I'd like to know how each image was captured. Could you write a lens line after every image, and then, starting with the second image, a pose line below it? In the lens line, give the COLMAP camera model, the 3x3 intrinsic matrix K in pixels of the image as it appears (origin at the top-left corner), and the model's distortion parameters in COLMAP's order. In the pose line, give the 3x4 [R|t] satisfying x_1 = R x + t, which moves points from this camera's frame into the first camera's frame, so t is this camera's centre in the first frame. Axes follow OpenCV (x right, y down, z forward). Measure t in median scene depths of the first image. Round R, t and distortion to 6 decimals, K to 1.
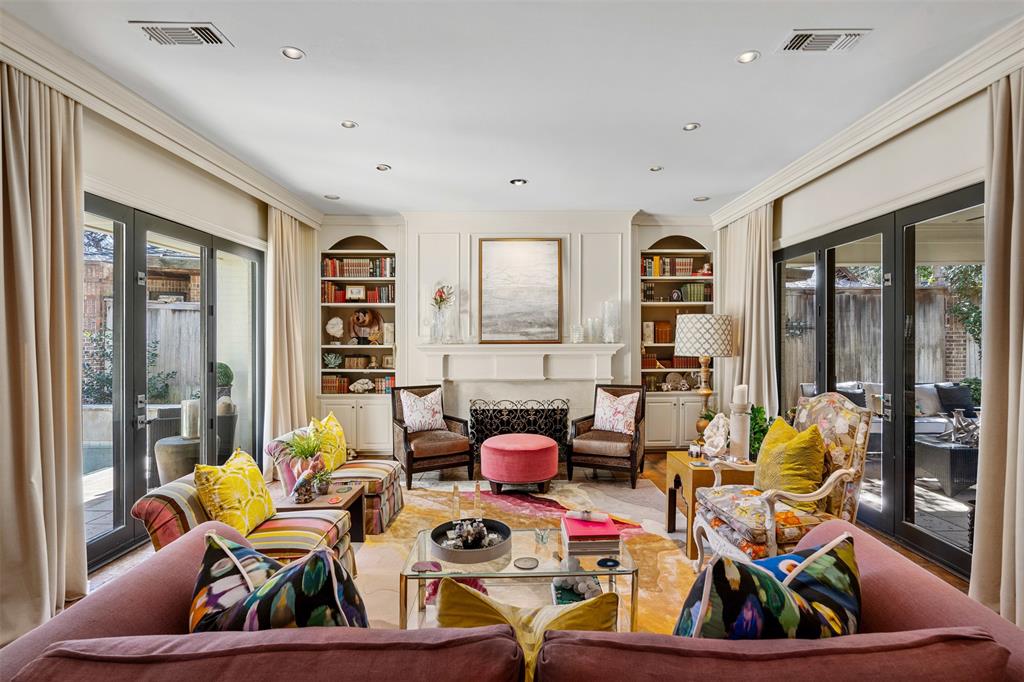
lens RADIAL K [[491.3, 0, 512.0], [0, 491.3, 341.0], [0, 0, 1]] dist [-0.000433, -0.000027]
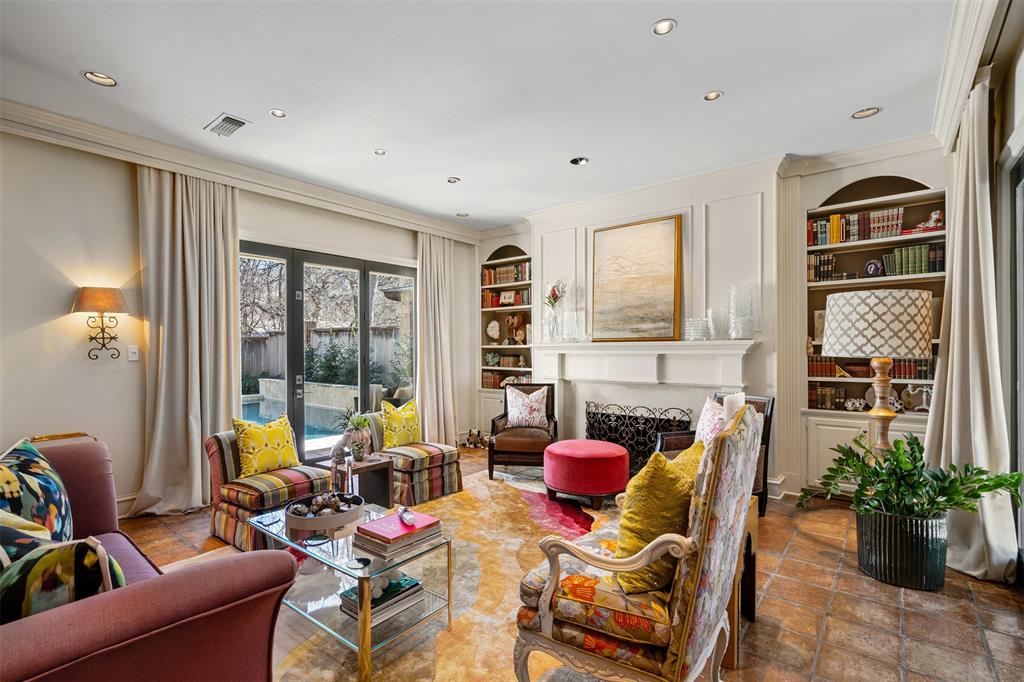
lens RADIAL K [[475.0, 0, 499.8], [0, 475.0, 348.2], [0, 0, 1]] dist [0.001750, 0.000678]
pose [[0.763776, -0.000692, -0.645481, 0.383024], [-0.003410, 0.999981, -0.005108, 0.021997], [0.645472, 0.006102, 0.763759, 0.192981]]
